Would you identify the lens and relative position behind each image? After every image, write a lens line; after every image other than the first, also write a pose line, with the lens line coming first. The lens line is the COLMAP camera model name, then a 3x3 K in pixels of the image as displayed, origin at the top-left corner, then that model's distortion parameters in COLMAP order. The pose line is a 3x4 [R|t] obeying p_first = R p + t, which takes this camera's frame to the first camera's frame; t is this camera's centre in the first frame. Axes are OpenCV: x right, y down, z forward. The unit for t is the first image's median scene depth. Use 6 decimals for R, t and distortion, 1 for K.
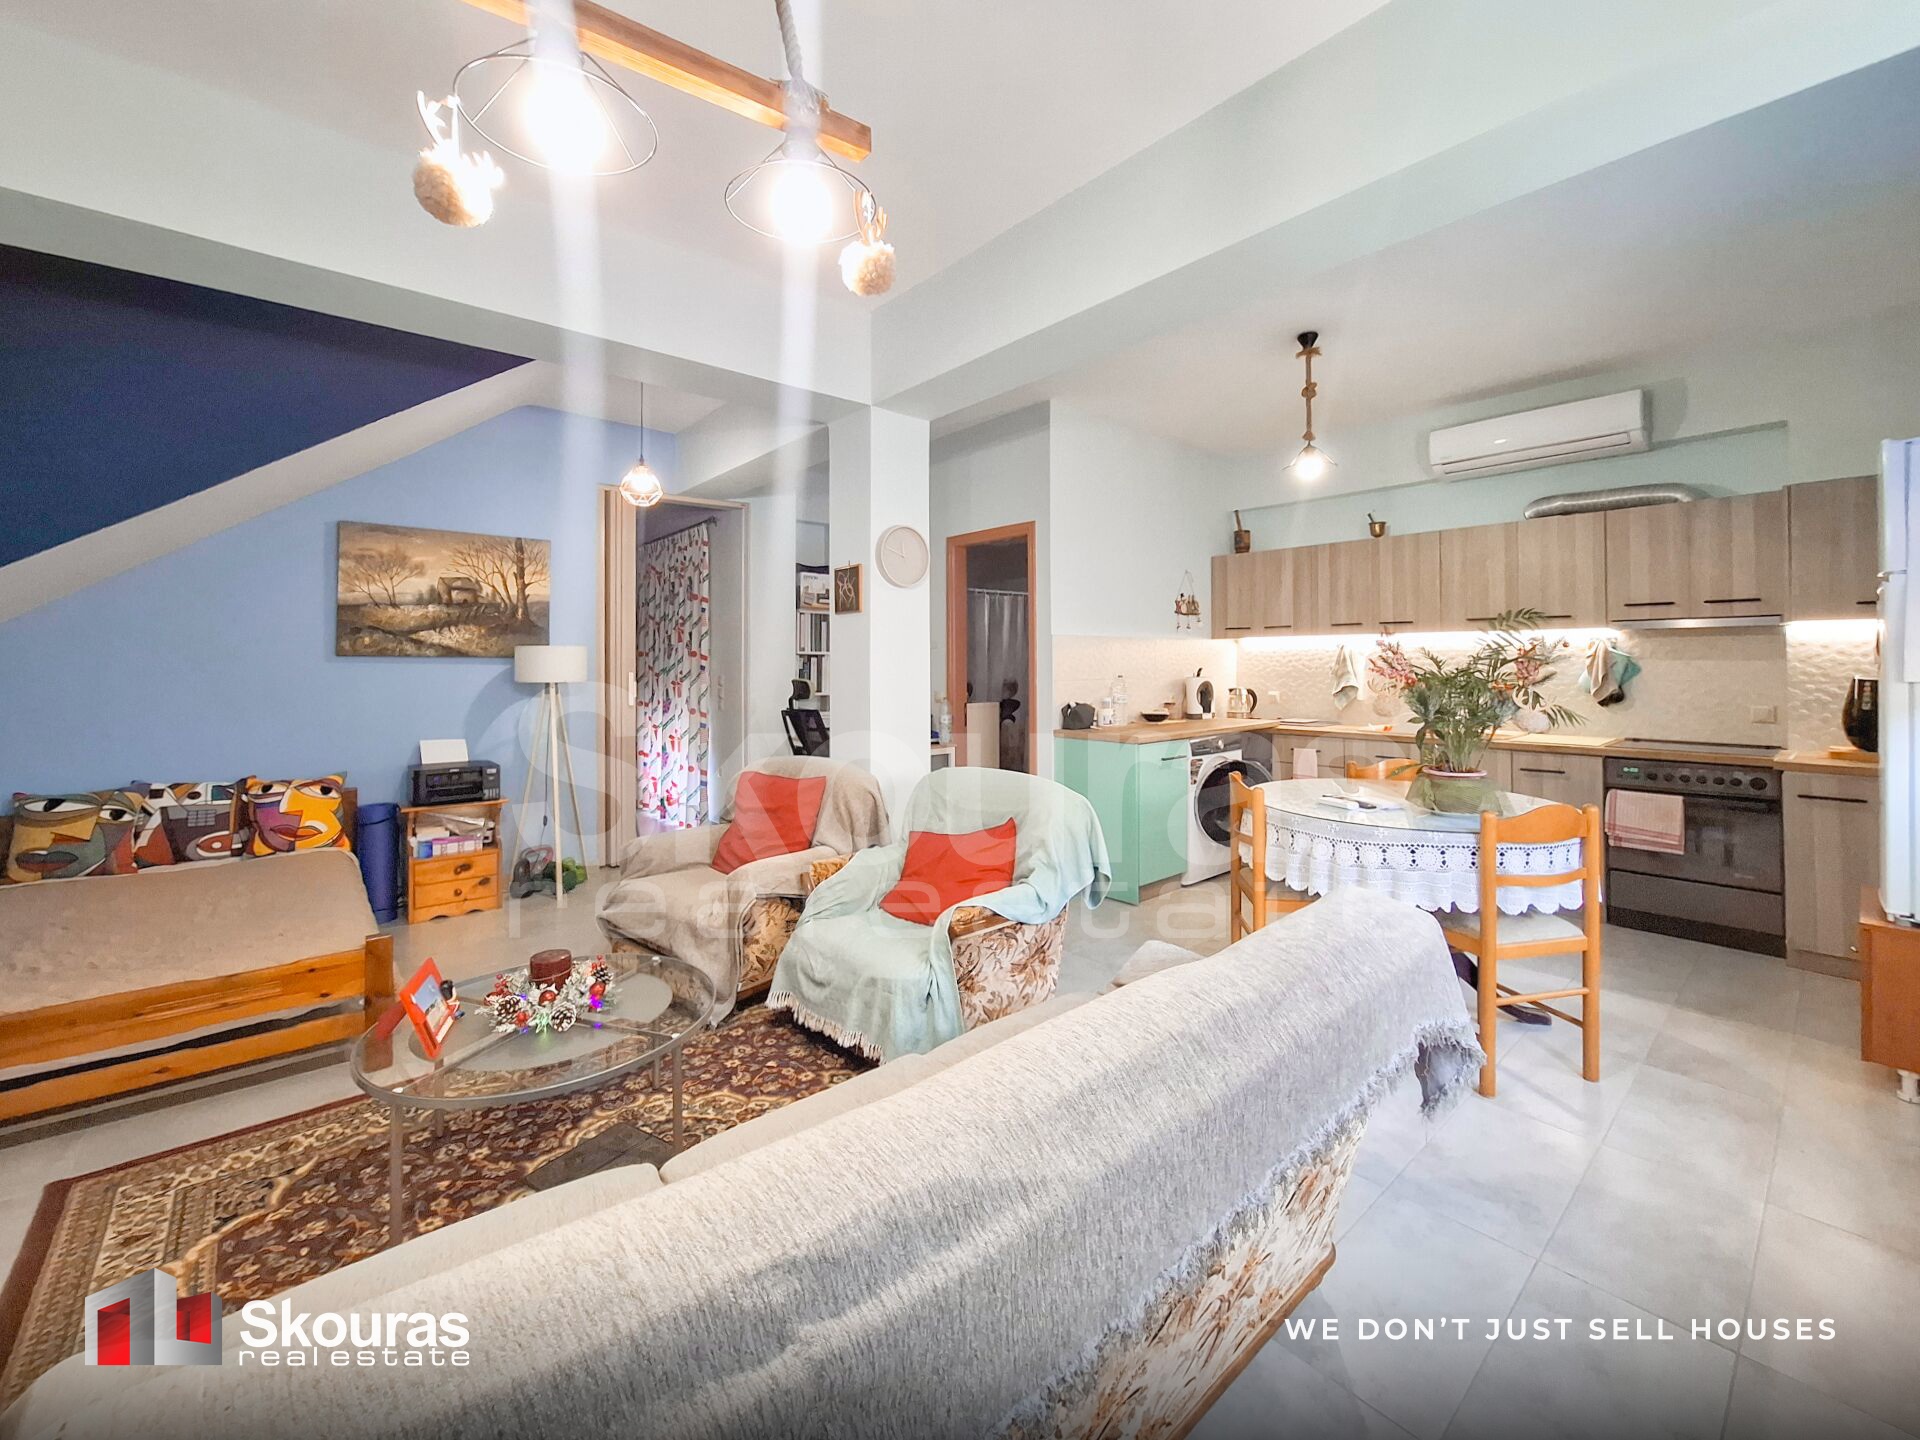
lens RADIAL K [[774.1, 0, 978.8], [0, 774.1, 663.1], [0, 0, 1]] dist [-0.001029, 0.000166]
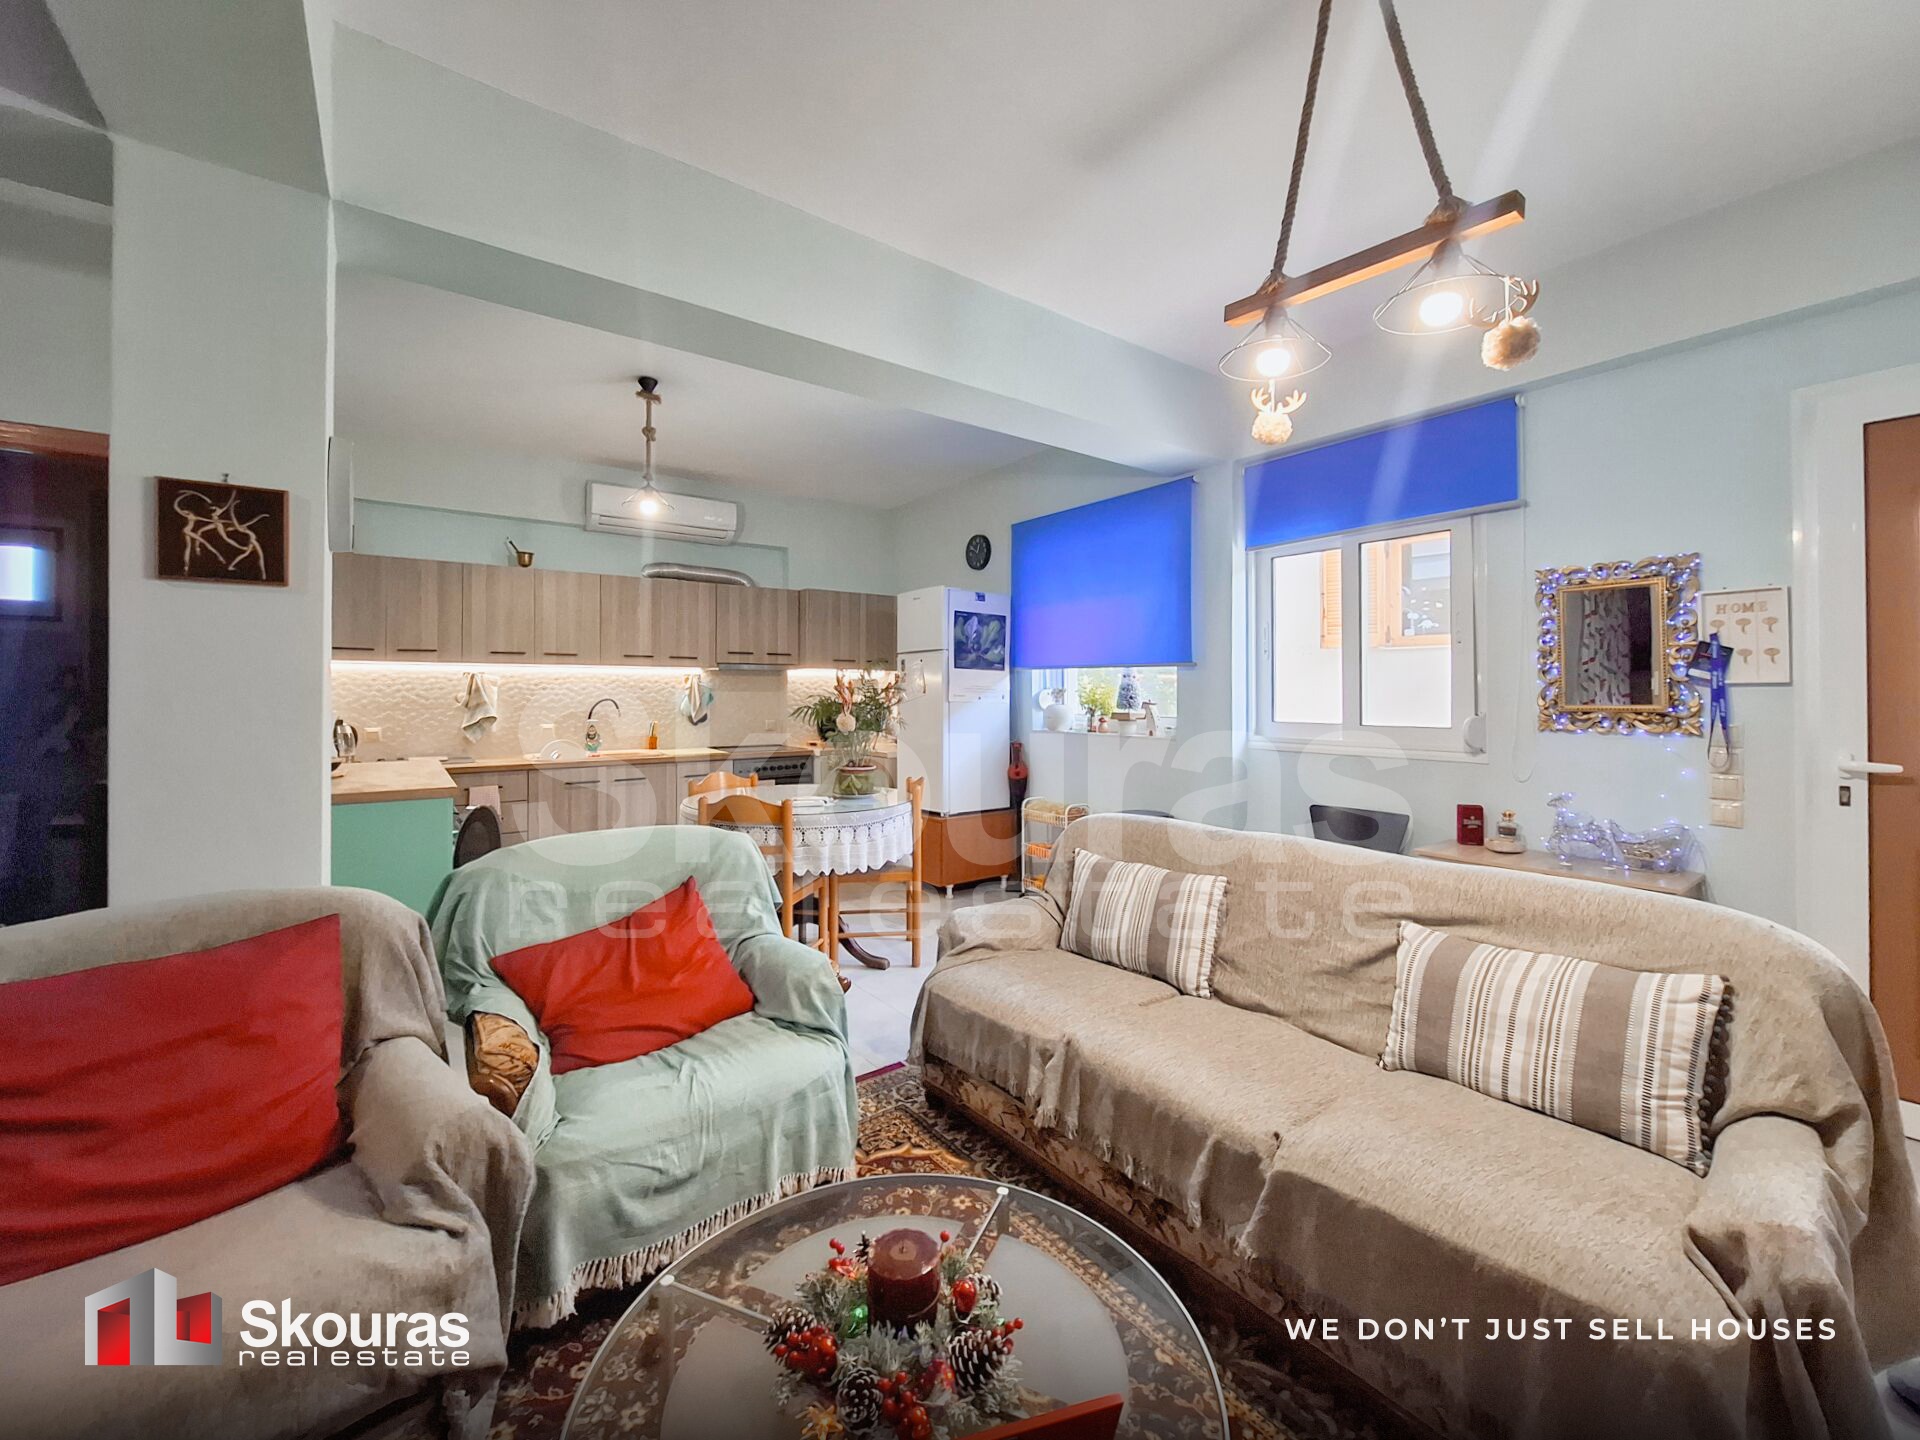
lens RADIAL K [[759.5, 0, 959.5], [0, 759.5, 714.2], [0, 0, 1]] dist [-0.002882, 0.000328]
pose [[0.071892, -0.026230, 0.997067, -0.505500], [0.001731, 0.999656, 0.026173, 0.003462], [-0.997411, -0.000156, 0.071913, 0.436397]]
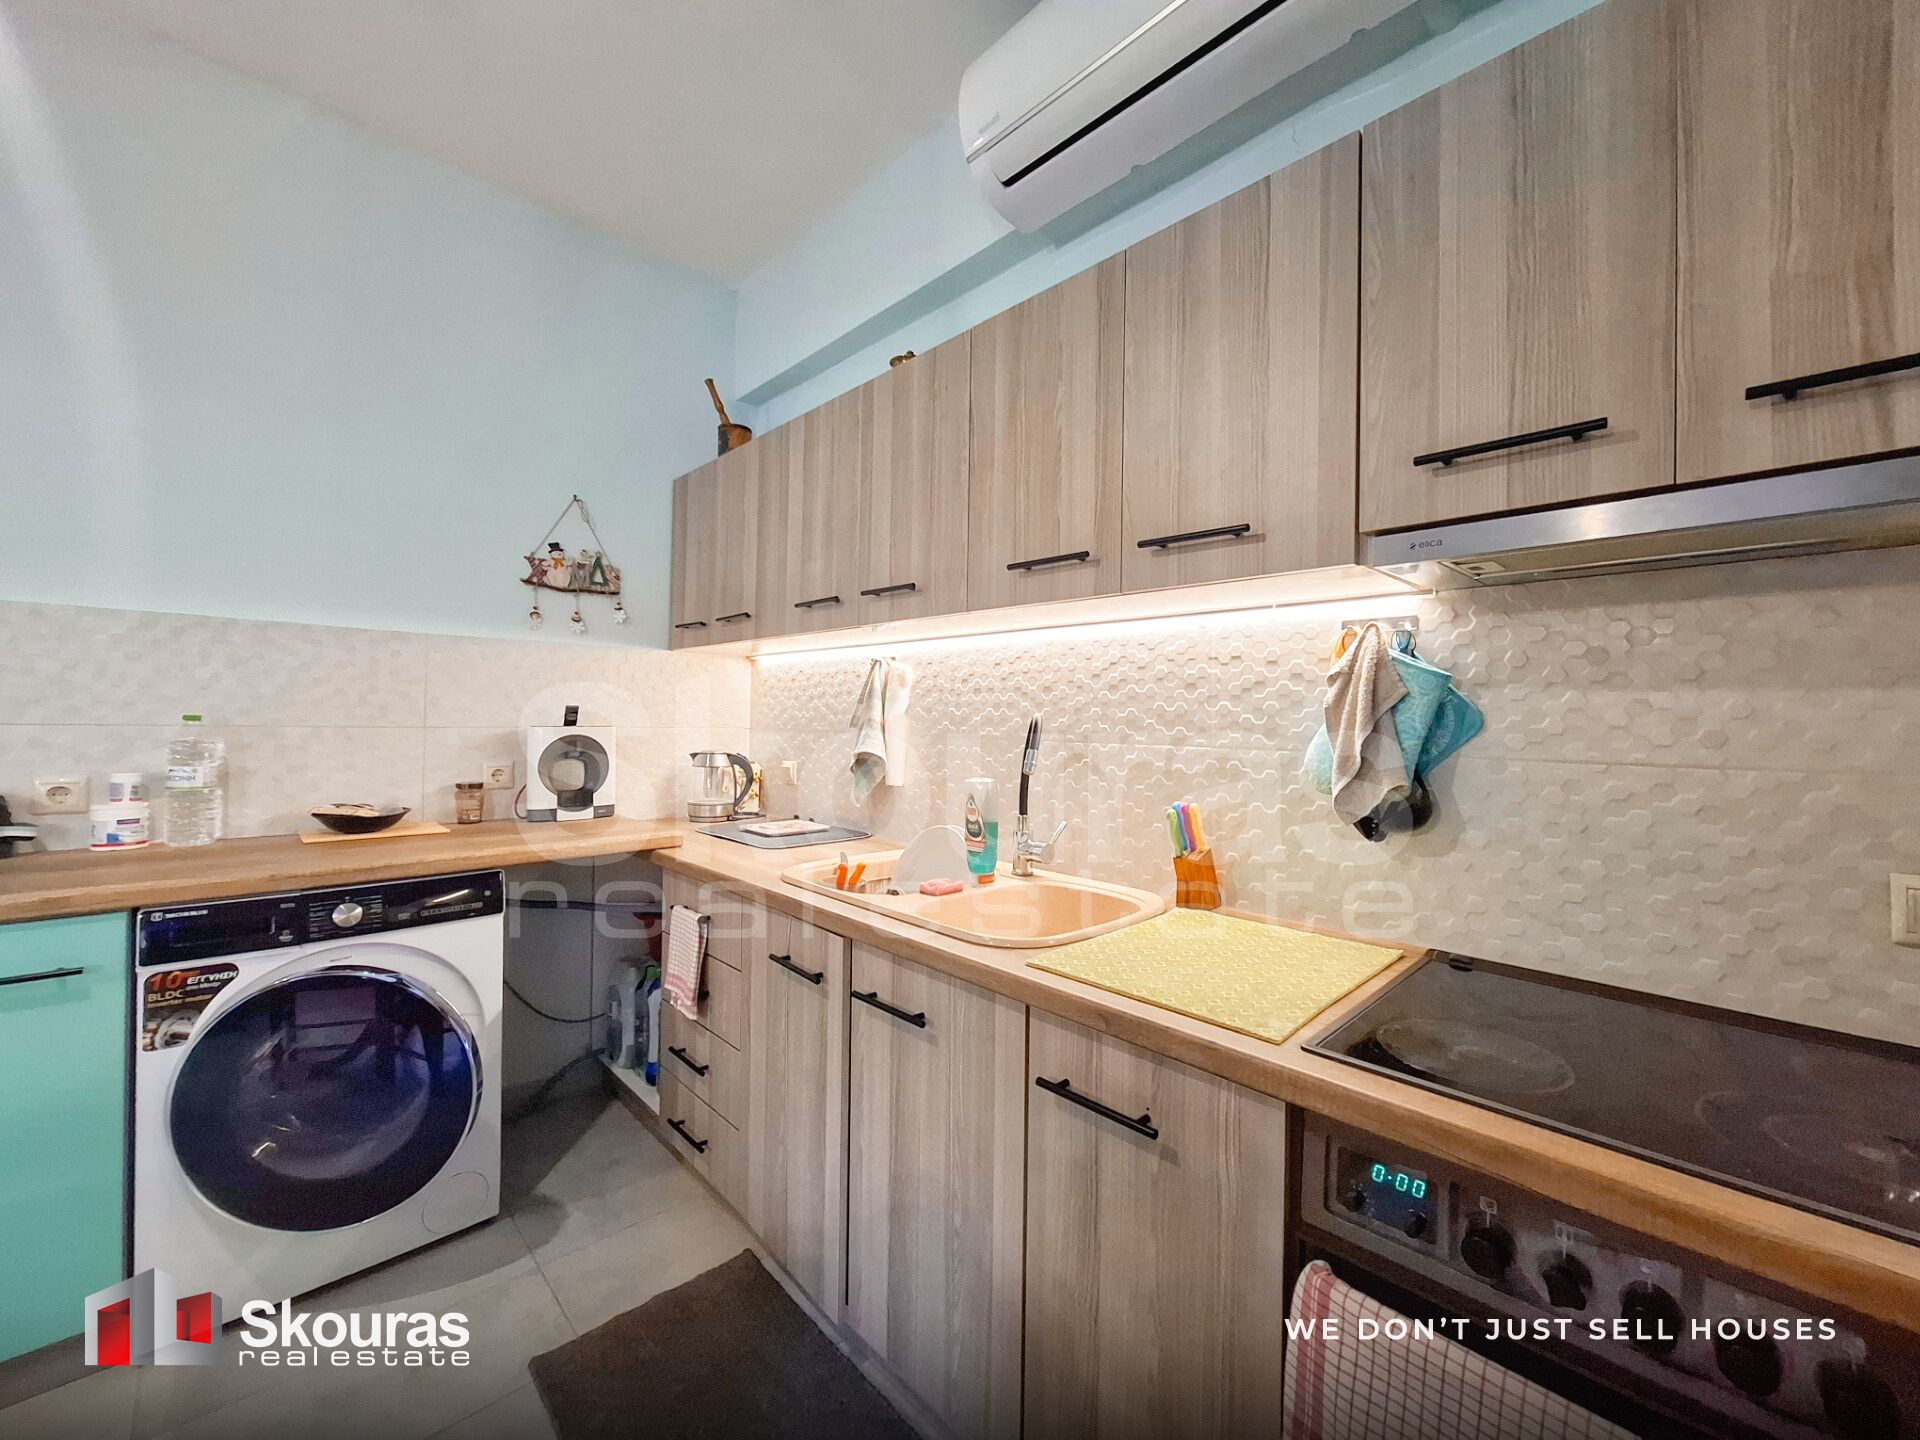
lens RADIAL K [[759.5, 0, 959.5], [0, 759.5, 714.2], [0, 0, 1]] dist [-0.002882, 0.000328]
pose [[0.998601, 0.022358, 0.047912, 0.628876], [-0.021965, 0.999721, -0.008707, 0.012524], [-0.048093, 0.007642, 0.998814, 0.705456]]
